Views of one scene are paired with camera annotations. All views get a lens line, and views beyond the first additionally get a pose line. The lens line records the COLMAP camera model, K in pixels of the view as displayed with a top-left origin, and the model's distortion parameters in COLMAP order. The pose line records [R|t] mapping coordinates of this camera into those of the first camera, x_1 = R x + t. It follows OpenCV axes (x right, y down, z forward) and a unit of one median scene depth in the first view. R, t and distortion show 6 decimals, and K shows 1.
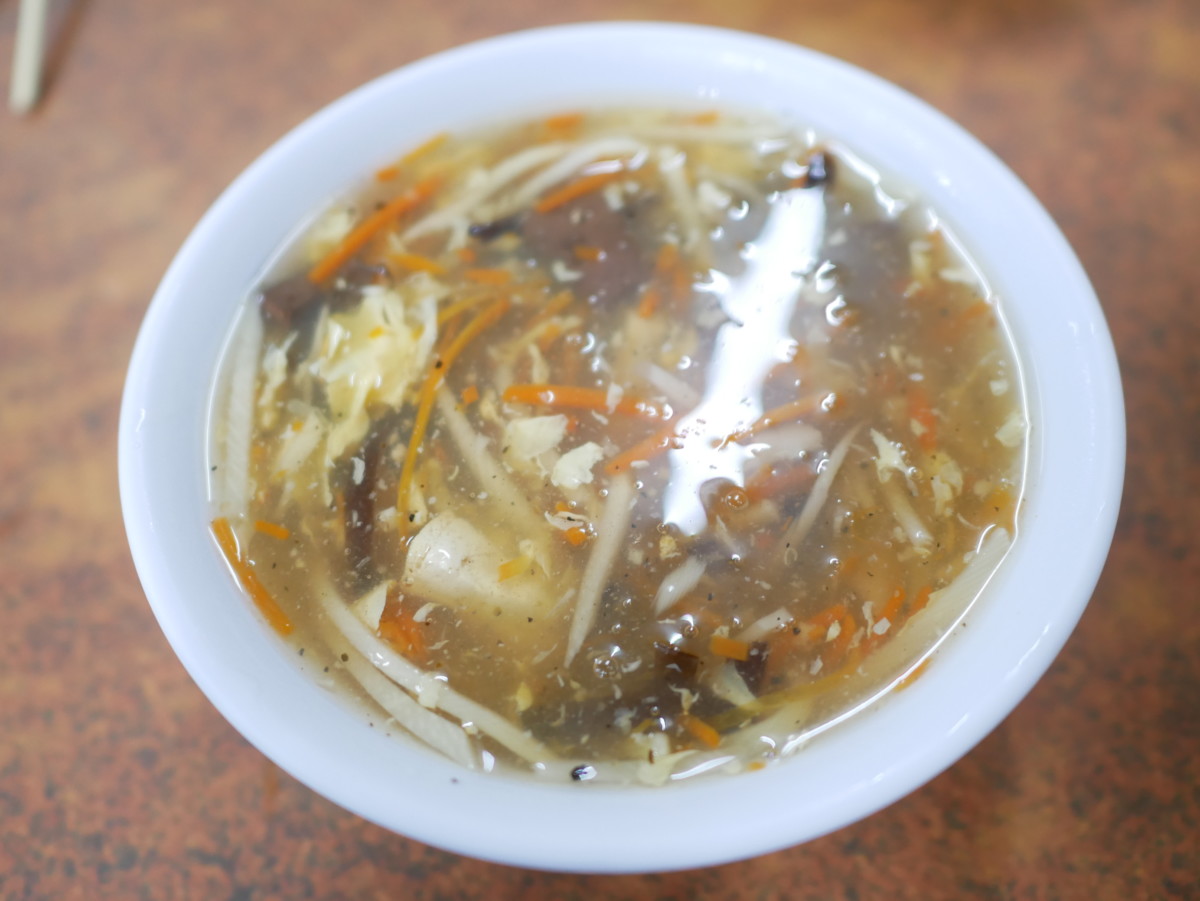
lens RADIAL K [[1019.2, 0, 600.0], [0, 1019.2, 450.5], [0, 0, 1]] dist [-0.048066, 0.060463]
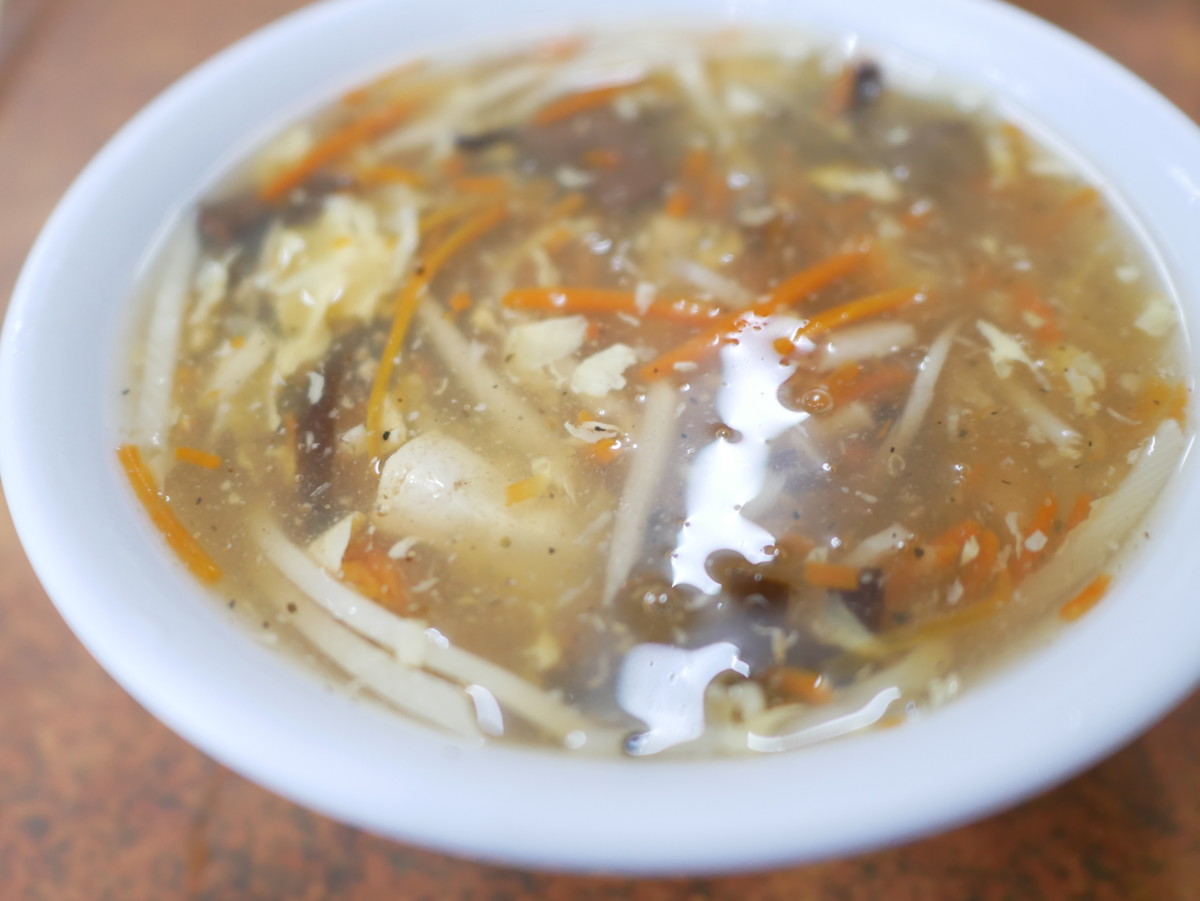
lens RADIAL K [[1019.2, 0, 600.0], [0, 1019.2, 450.5], [0, 0, 1]] dist [-0.048066, 0.060463]
pose [[0.999081, -0.011796, 0.041213, -0.057868], [0.016644, 0.992714, -0.119343, 0.167944], [-0.039505, 0.119919, 0.991997, 0.247368]]
